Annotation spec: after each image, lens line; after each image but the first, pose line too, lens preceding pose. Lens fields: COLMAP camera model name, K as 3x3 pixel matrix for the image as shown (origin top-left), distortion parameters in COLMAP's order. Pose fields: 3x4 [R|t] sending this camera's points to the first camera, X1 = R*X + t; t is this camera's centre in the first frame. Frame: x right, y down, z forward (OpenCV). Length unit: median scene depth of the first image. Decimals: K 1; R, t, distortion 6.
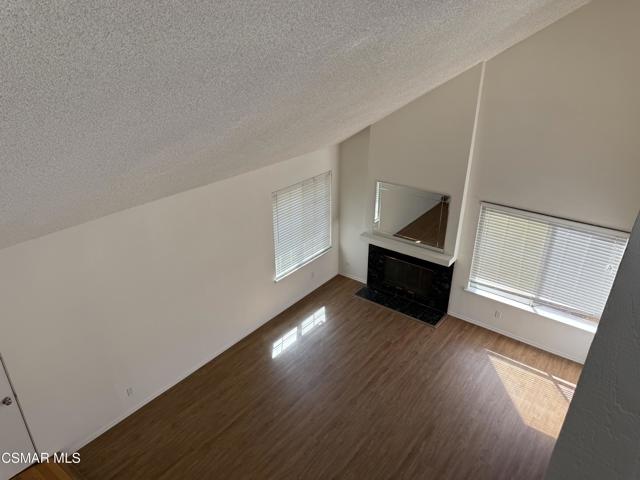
lens RADIAL K [[450.9, 0, 312.7], [0, 450.9, 240.8], [0, 0, 1]] dist [0.031407, -0.009545]
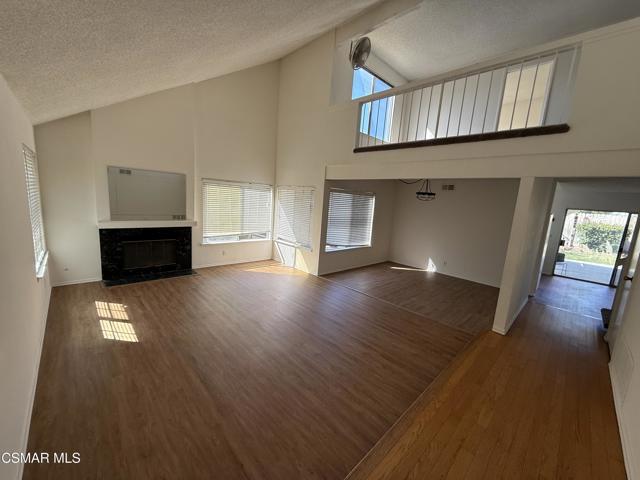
lens RADIAL K [[255.9, 0, 320.2], [0, 255.9, 243.5], [0, 0, 1]] dist [-0.006960, -0.000184]
pose [[0.132021, -0.155259, 0.979012, -0.415008], [0.352224, 0.930550, 0.100075, 0.155974], [-0.926558, 0.331619, 0.177538, 0.501222]]
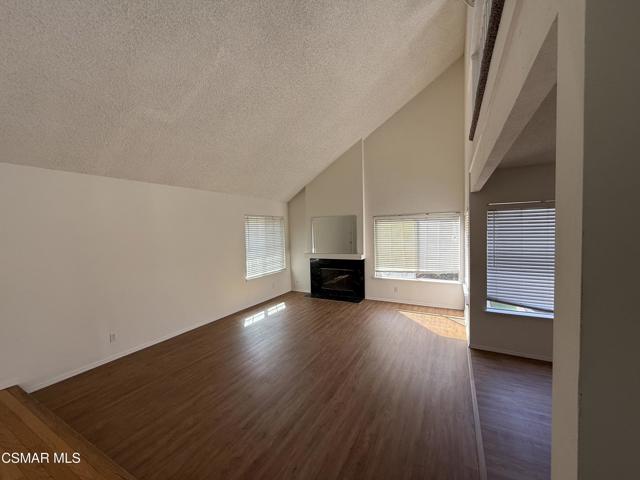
lens RADIAL K [[255.9, 0, 318.7], [0, 255.9, 242.5], [0, 0, 1]] dist [-0.006960, -0.000184]
pose [[0.984384, -0.028051, 0.173785, 0.003648], [0.091621, 0.924610, -0.369732, 0.301888], [-0.150312, 0.379880, 0.912742, 0.187062]]
